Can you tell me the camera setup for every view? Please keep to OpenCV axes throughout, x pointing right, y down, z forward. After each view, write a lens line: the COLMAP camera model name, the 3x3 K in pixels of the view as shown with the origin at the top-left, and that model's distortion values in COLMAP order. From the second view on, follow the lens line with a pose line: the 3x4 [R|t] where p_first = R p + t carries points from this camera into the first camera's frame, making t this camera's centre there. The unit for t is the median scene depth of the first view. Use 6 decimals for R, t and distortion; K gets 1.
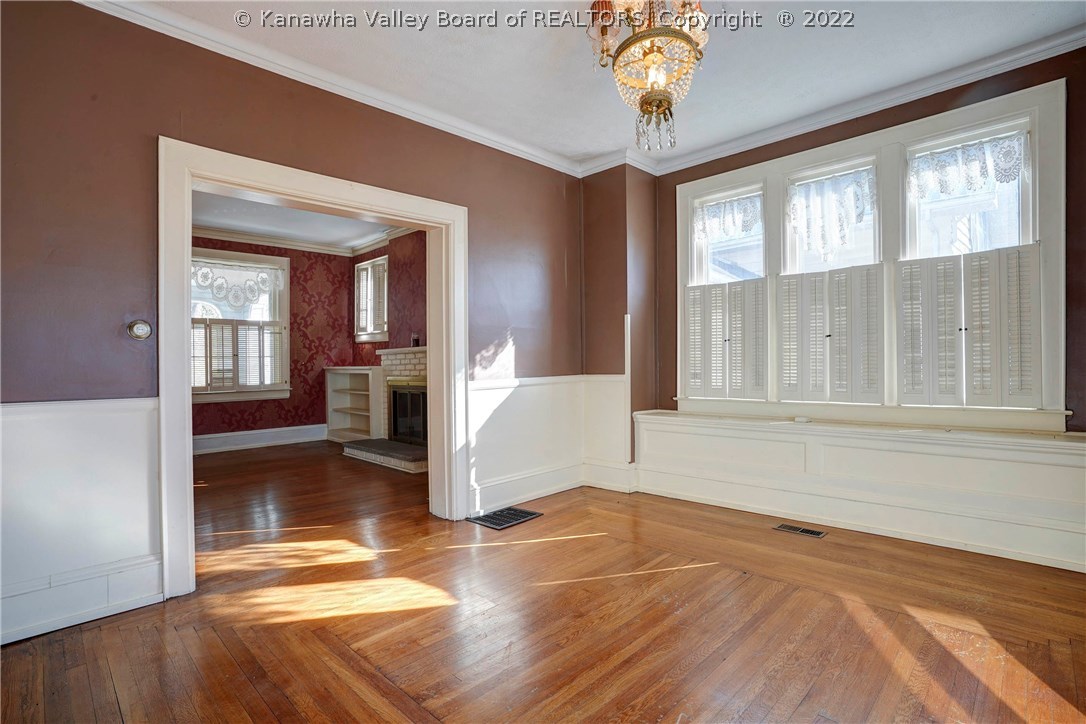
lens RADIAL K [[532.9, 0, 543.0], [0, 532.9, 362.0], [0, 0, 1]] dist [-0.045169, 0.000244]
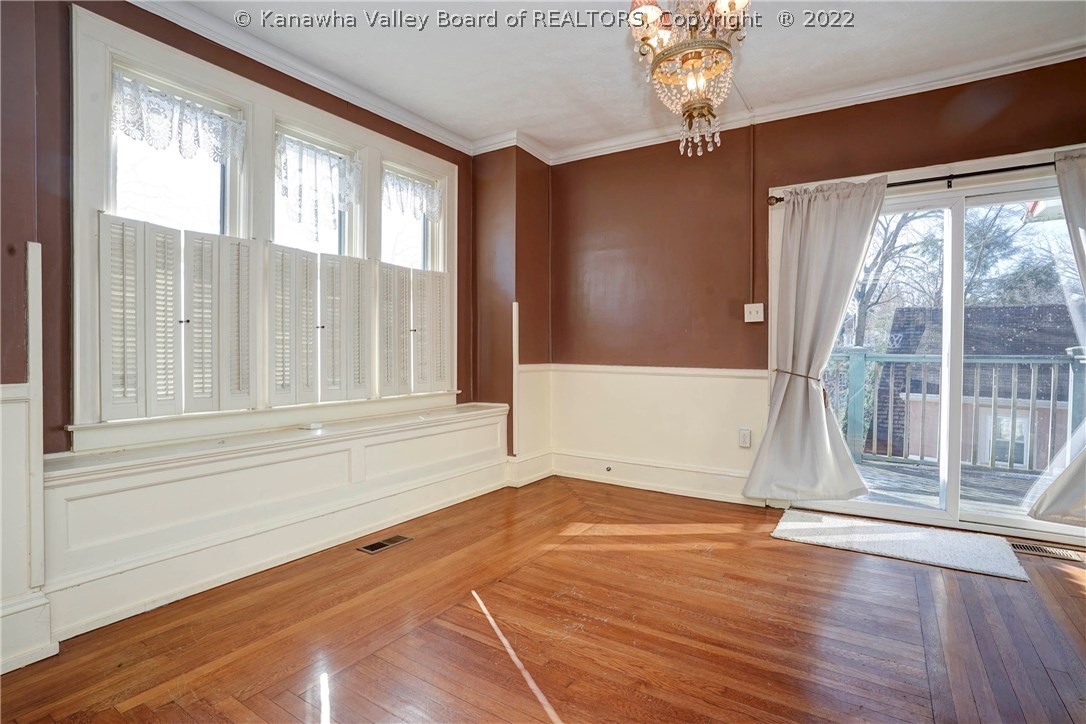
lens RADIAL K [[532.9, 0, 543.0], [0, 532.9, 362.0], [0, 0, 1]] dist [-0.045169, 0.000244]
pose [[-0.228432, -0.004707, 0.973548, -0.499701], [-0.005456, 0.999979, 0.003554, 0.005435], [-0.973545, -0.004500, -0.228453, 1.031378]]
